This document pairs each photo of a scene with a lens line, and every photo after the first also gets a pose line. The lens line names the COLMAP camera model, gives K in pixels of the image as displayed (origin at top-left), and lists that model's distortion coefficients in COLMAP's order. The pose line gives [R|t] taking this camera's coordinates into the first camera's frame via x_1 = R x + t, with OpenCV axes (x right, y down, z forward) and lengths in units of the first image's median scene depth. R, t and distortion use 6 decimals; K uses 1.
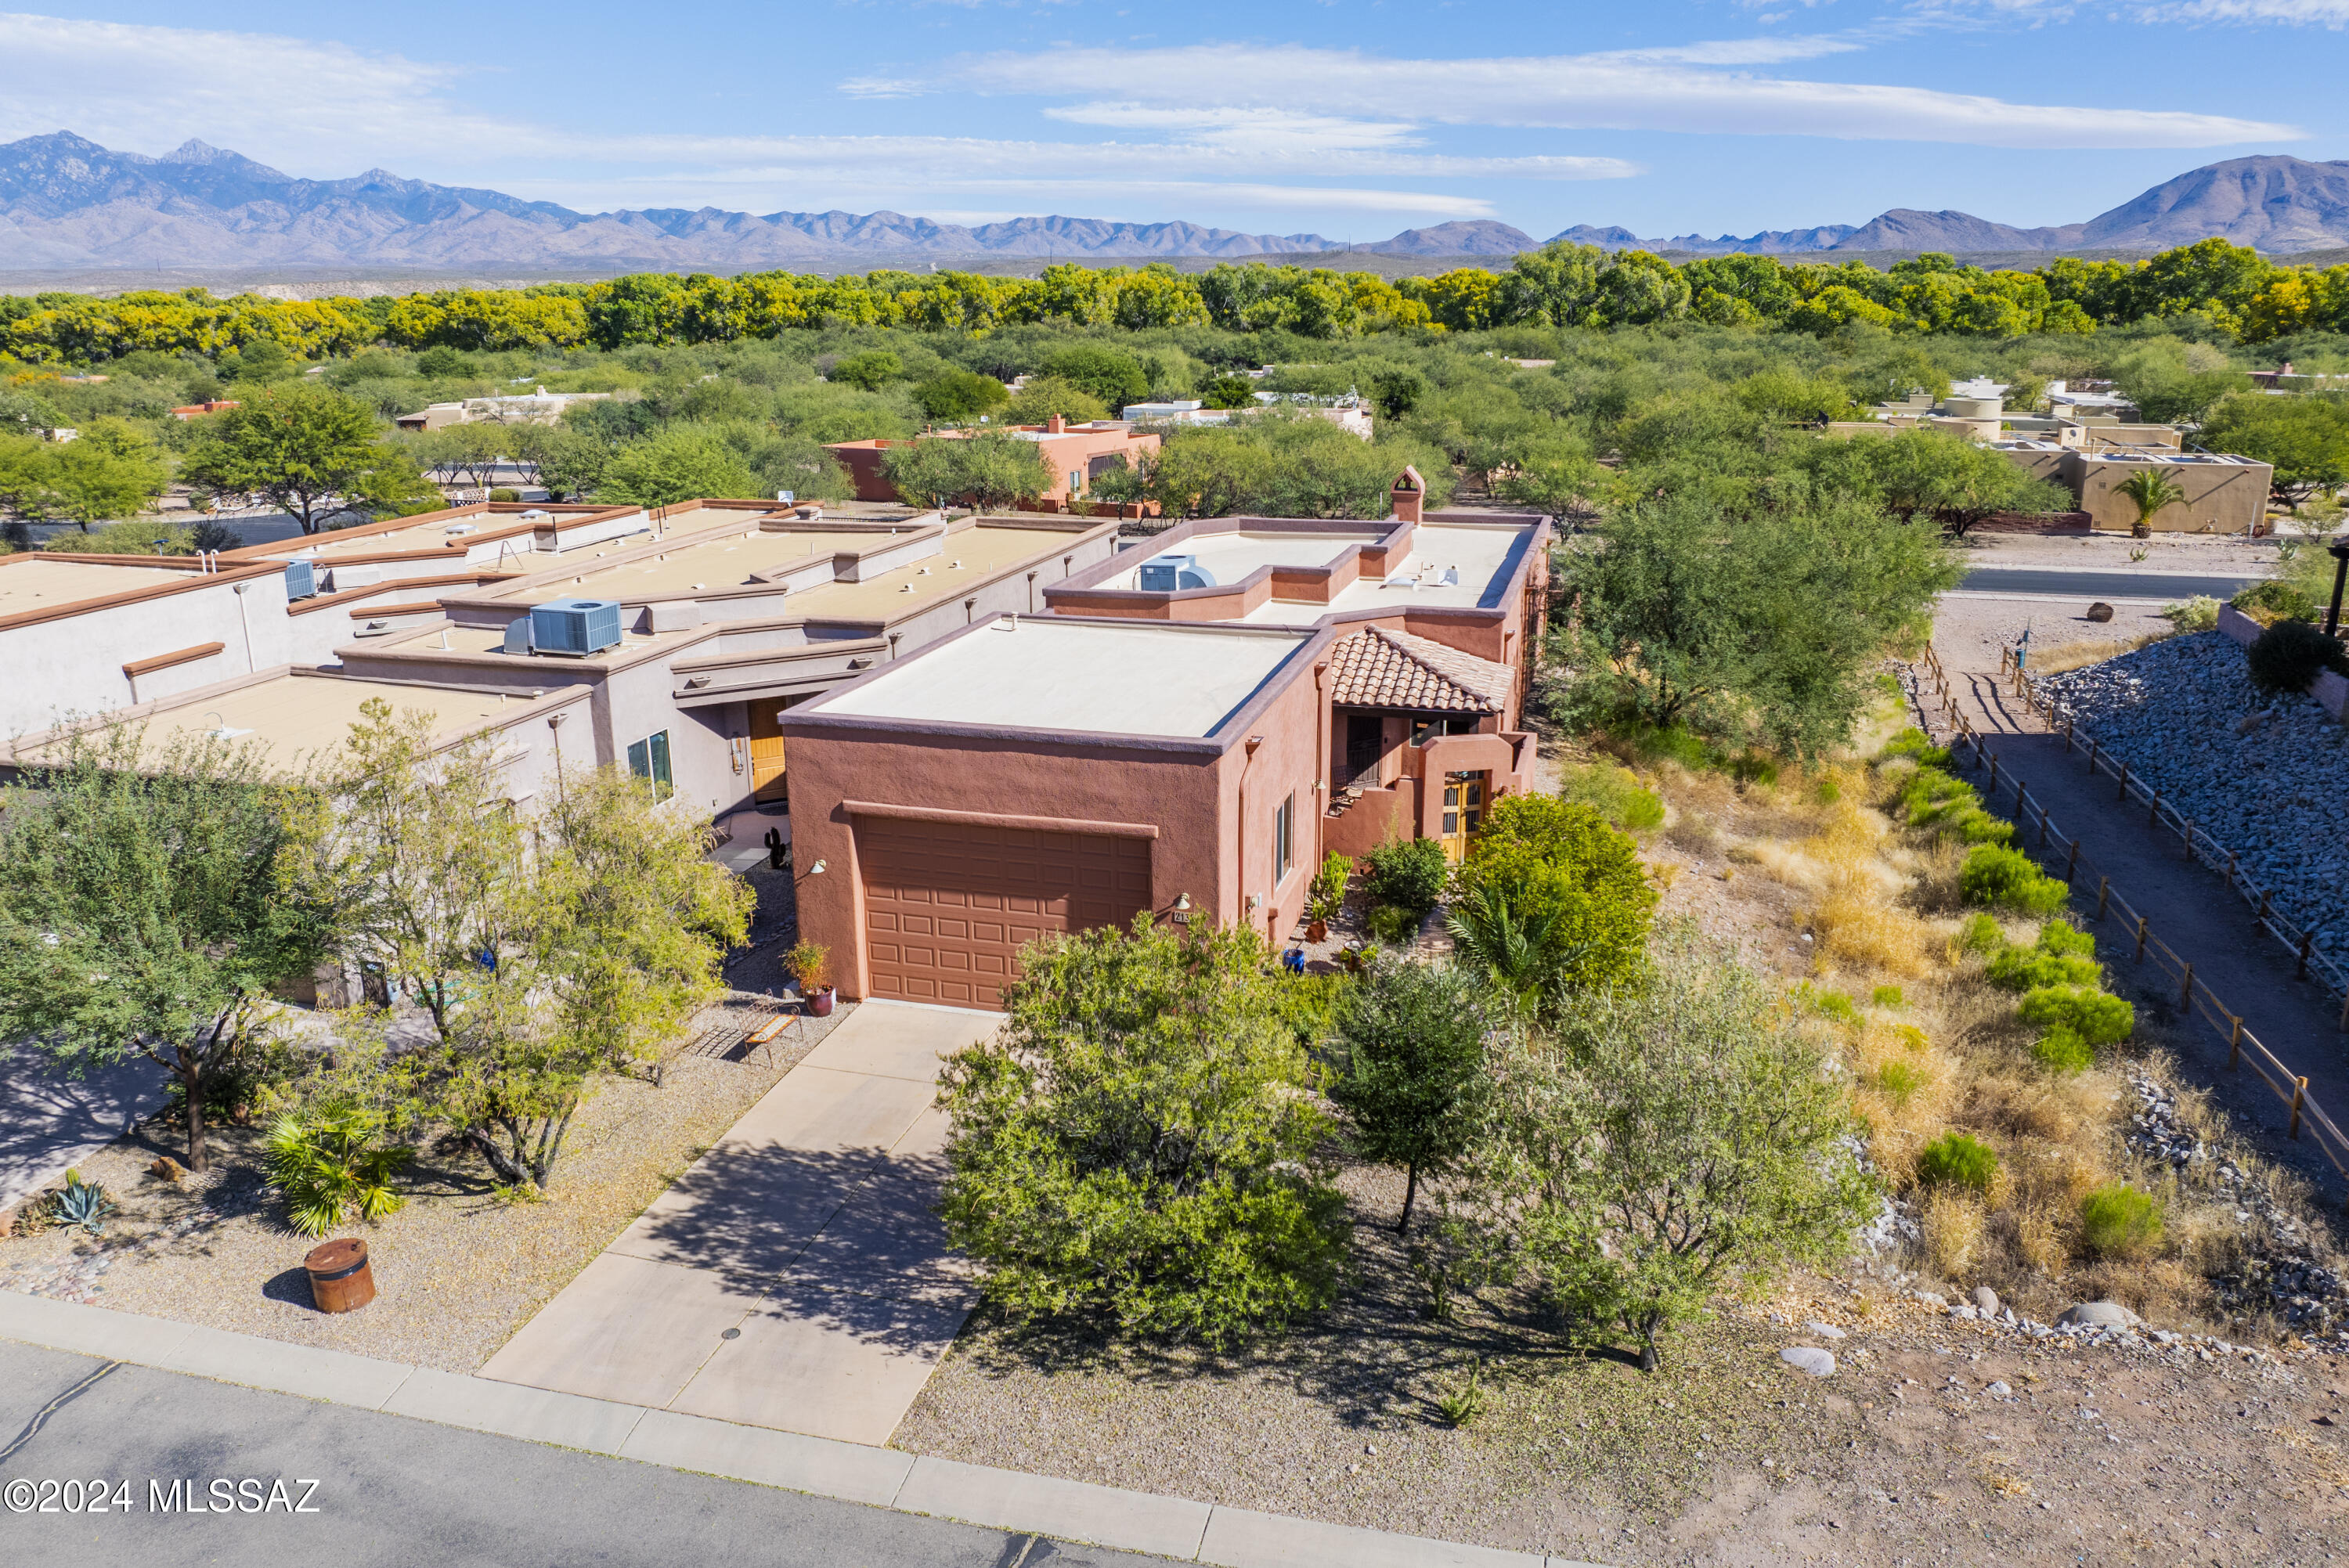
lens RADIAL K [[1685.5, 0, 1181.2], [0, 1685.5, 762.1], [0, 0, 1]] dist [-0.038797, 0.006421]
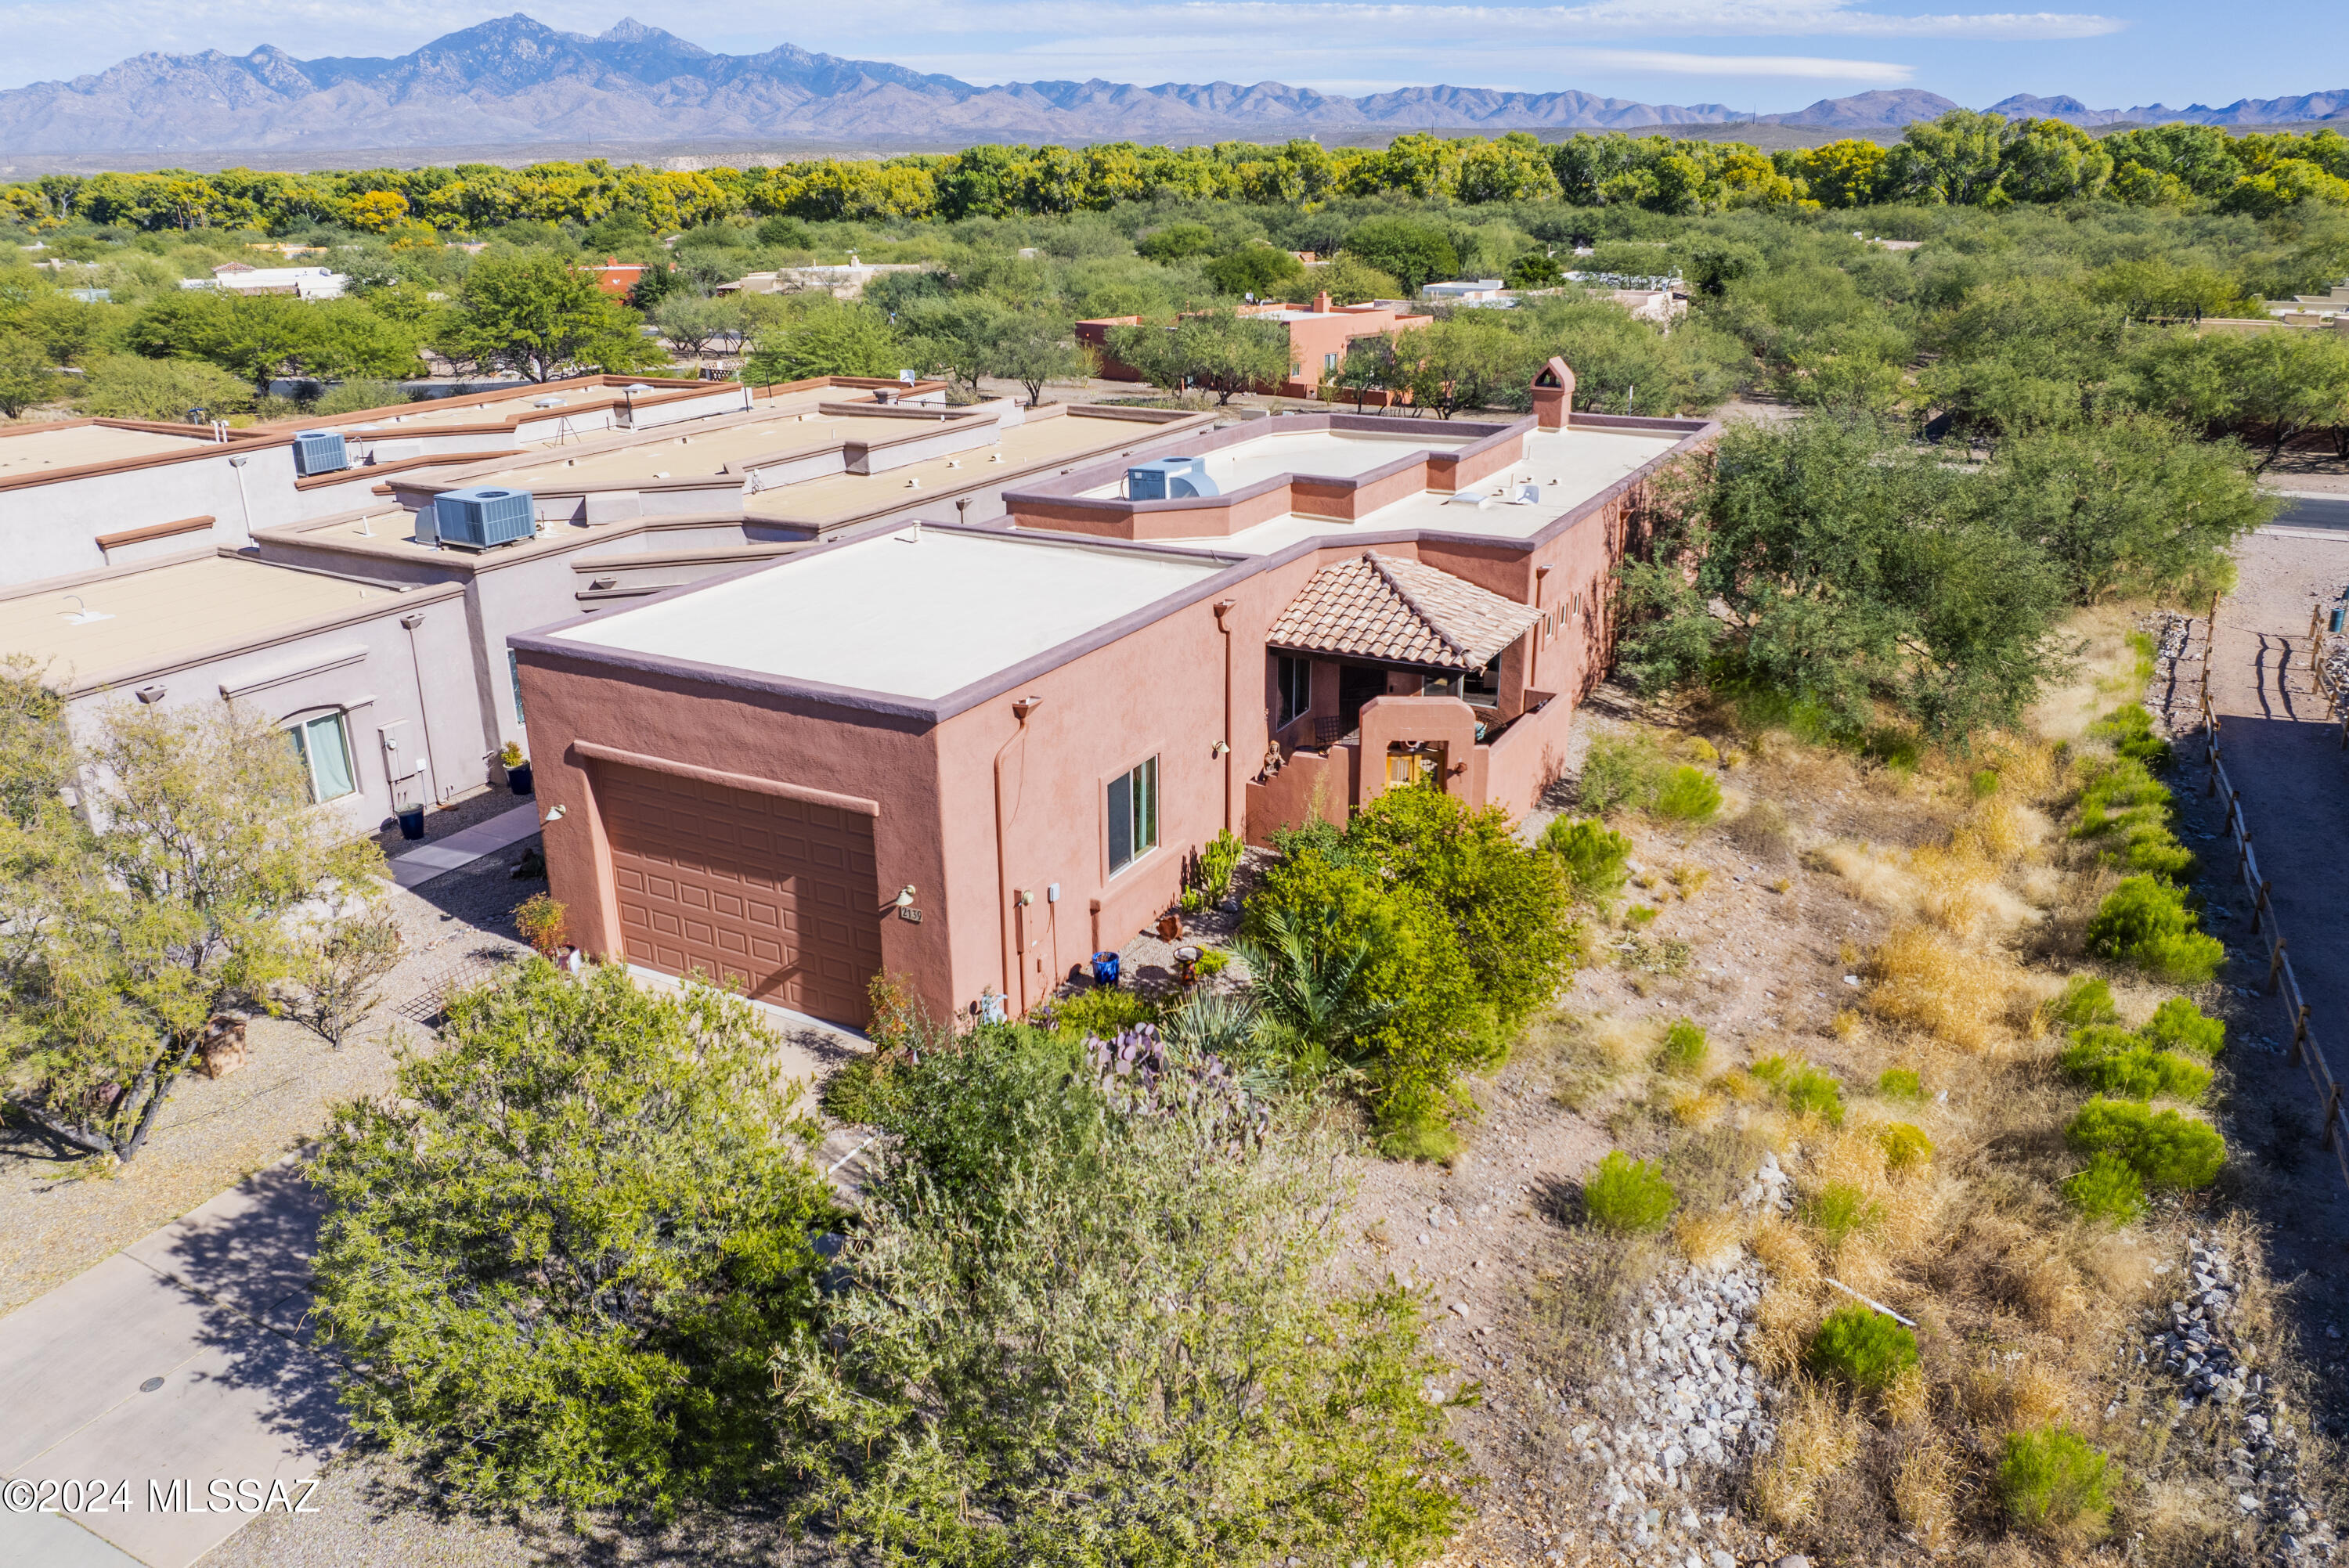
lens RADIAL K [[1685.5, 0, 1181.2], [0, 1685.5, 762.1], [0, 0, 1]] dist [-0.038797, 0.006421]
pose [[0.975864, 0.071094, -0.206481, 0.048586], [-0.056729, 0.995592, 0.074682, -0.008319], [0.210880, -0.061166, 0.975596, 0.038443]]
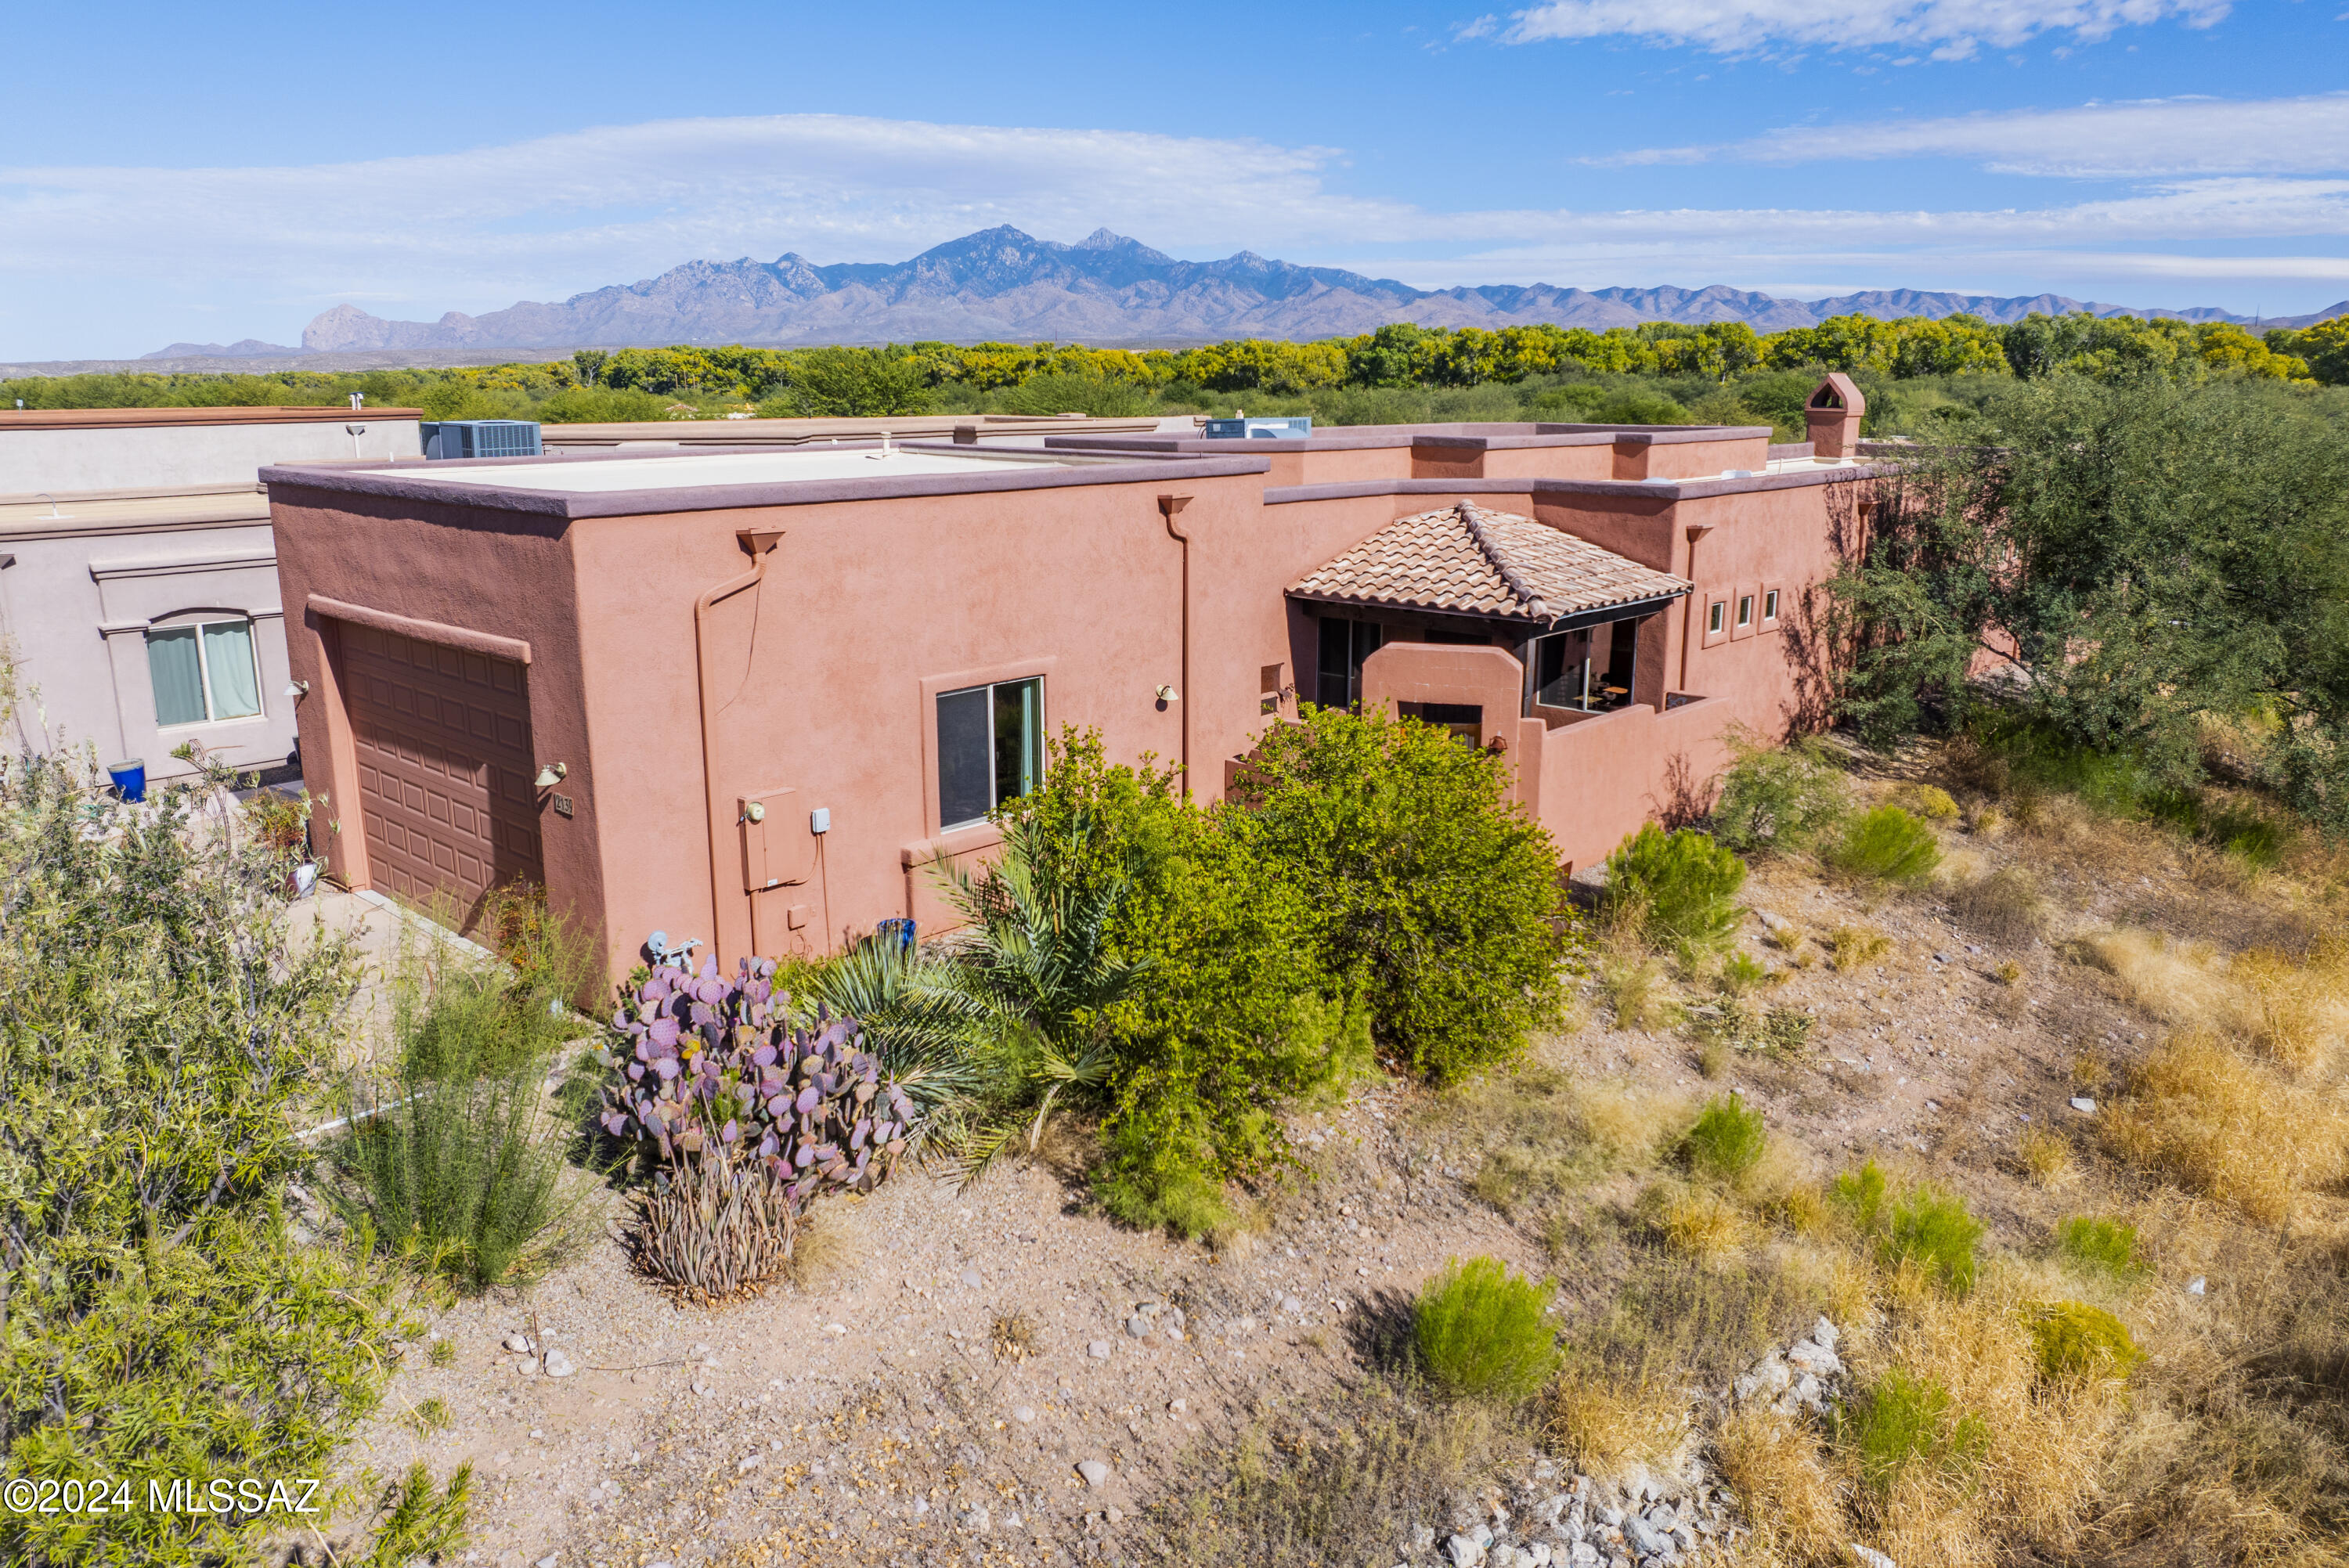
lens RADIAL K [[1672.2, 0, 1174.5], [0, 1672.2, 784.0], [0, 0, 1]] dist [-0.035692, -0.001094]
pose [[0.887705, 0.112426, -0.446476, 0.074866], [-0.126099, 0.992017, -0.000918, 0.009607], [0.442808, 0.057115, 0.894795, 0.094242]]
